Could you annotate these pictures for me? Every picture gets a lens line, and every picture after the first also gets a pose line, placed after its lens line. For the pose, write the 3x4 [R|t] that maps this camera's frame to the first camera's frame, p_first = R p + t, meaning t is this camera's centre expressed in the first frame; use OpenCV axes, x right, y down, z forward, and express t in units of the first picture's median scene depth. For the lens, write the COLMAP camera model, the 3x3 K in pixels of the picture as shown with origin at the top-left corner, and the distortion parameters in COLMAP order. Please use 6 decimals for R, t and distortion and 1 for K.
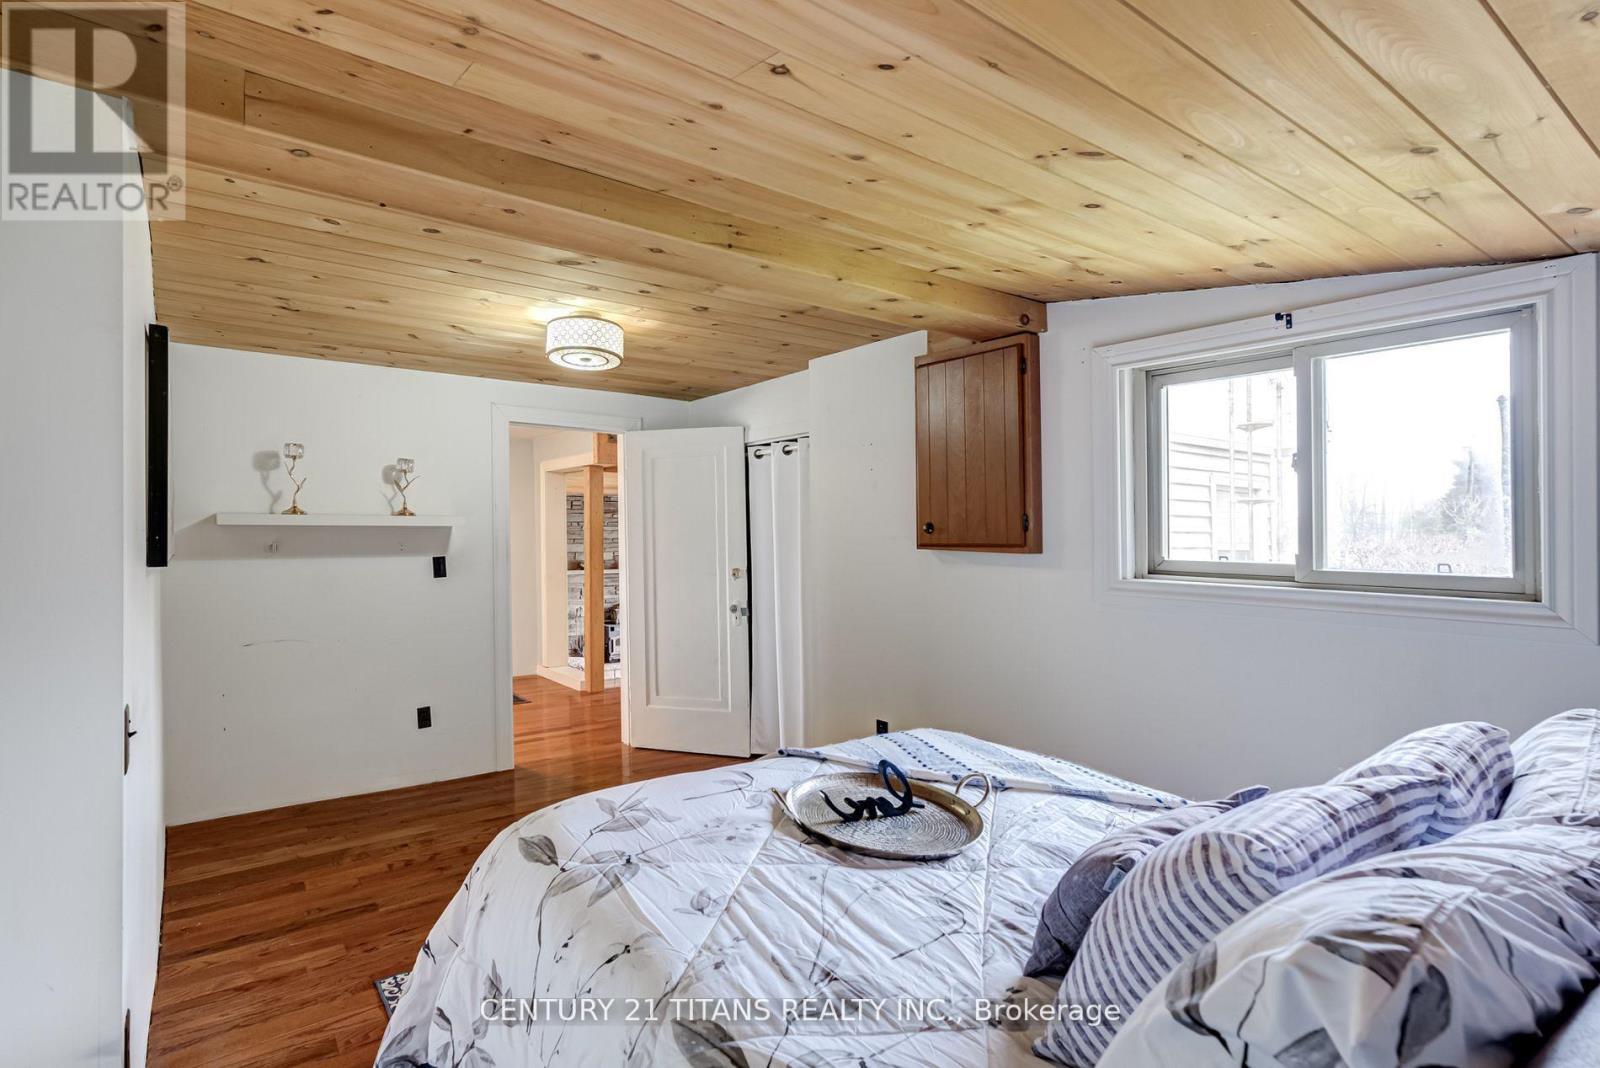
lens RADIAL K [[735.7, 0, 805.7], [0, 735.7, 530.9], [0, 0, 1]] dist [-0.000813, 0.004375]
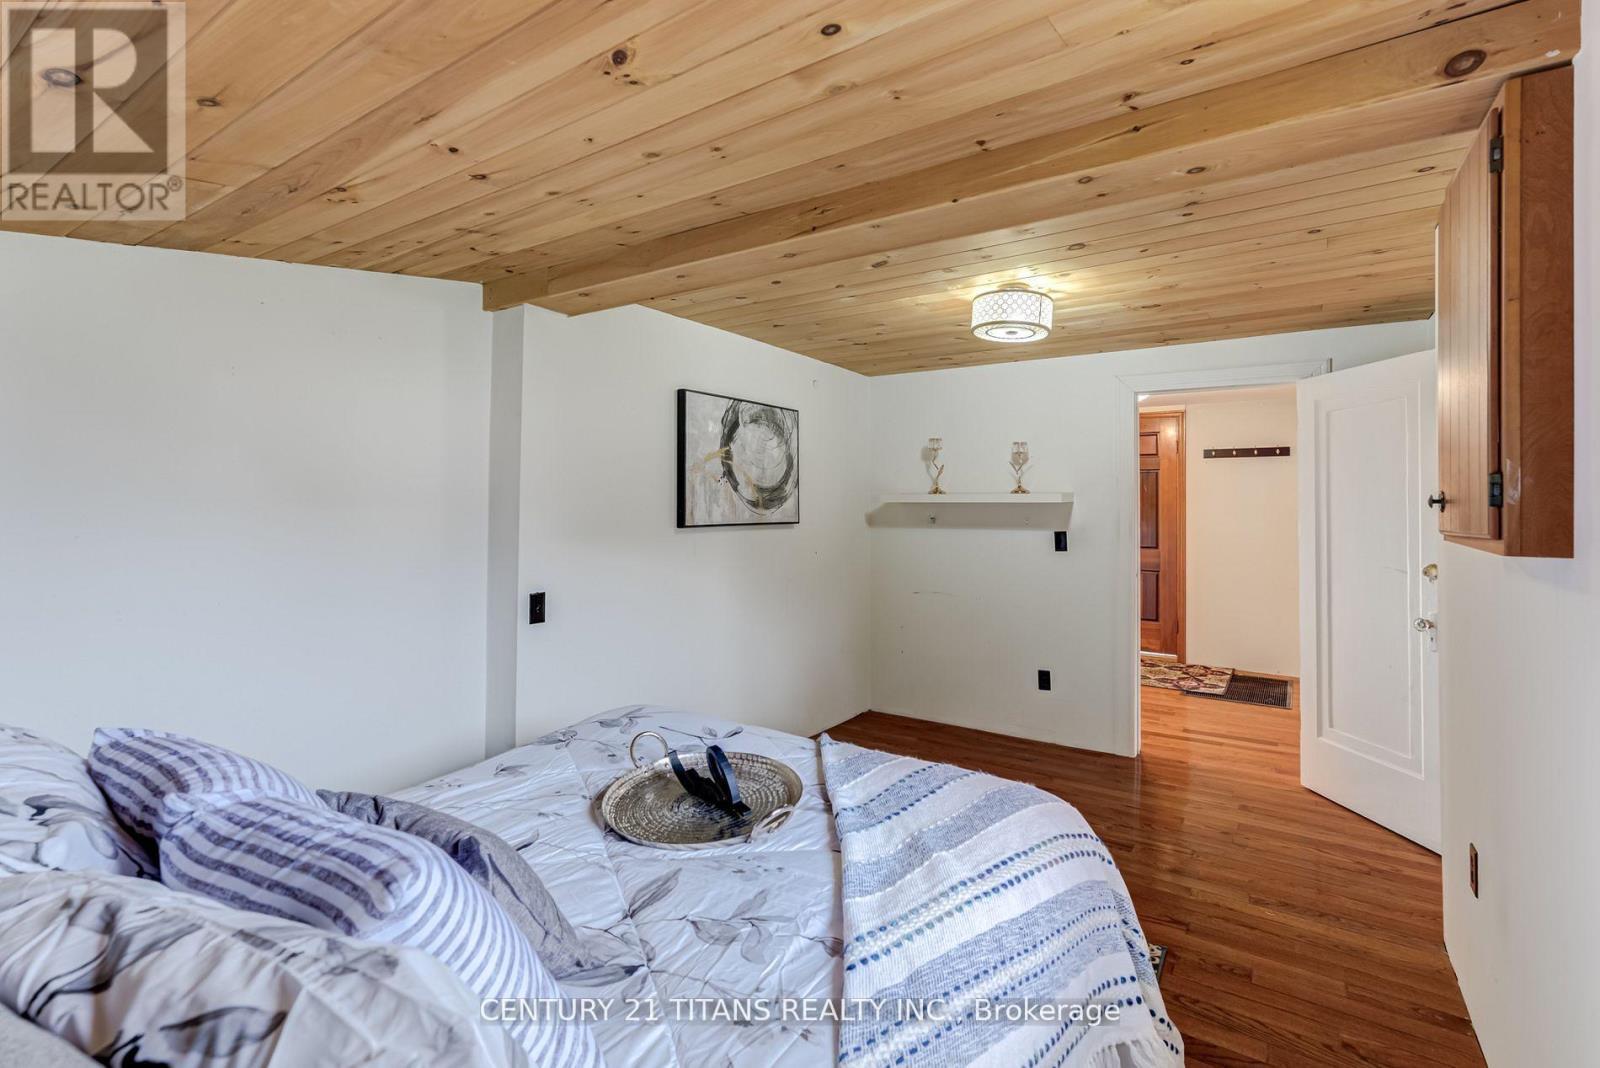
lens RADIAL K [[735.7, 0, 777.6], [0, 735.7, 504.3], [0, 0, 1]] dist [-0.000813, 0.004375]
pose [[0.370206, -0.001869, -0.928948, 0.359307], [0.001439, 0.999998, -0.001438, -0.002976], [0.928949, -0.000804, 0.370208, 0.254103]]
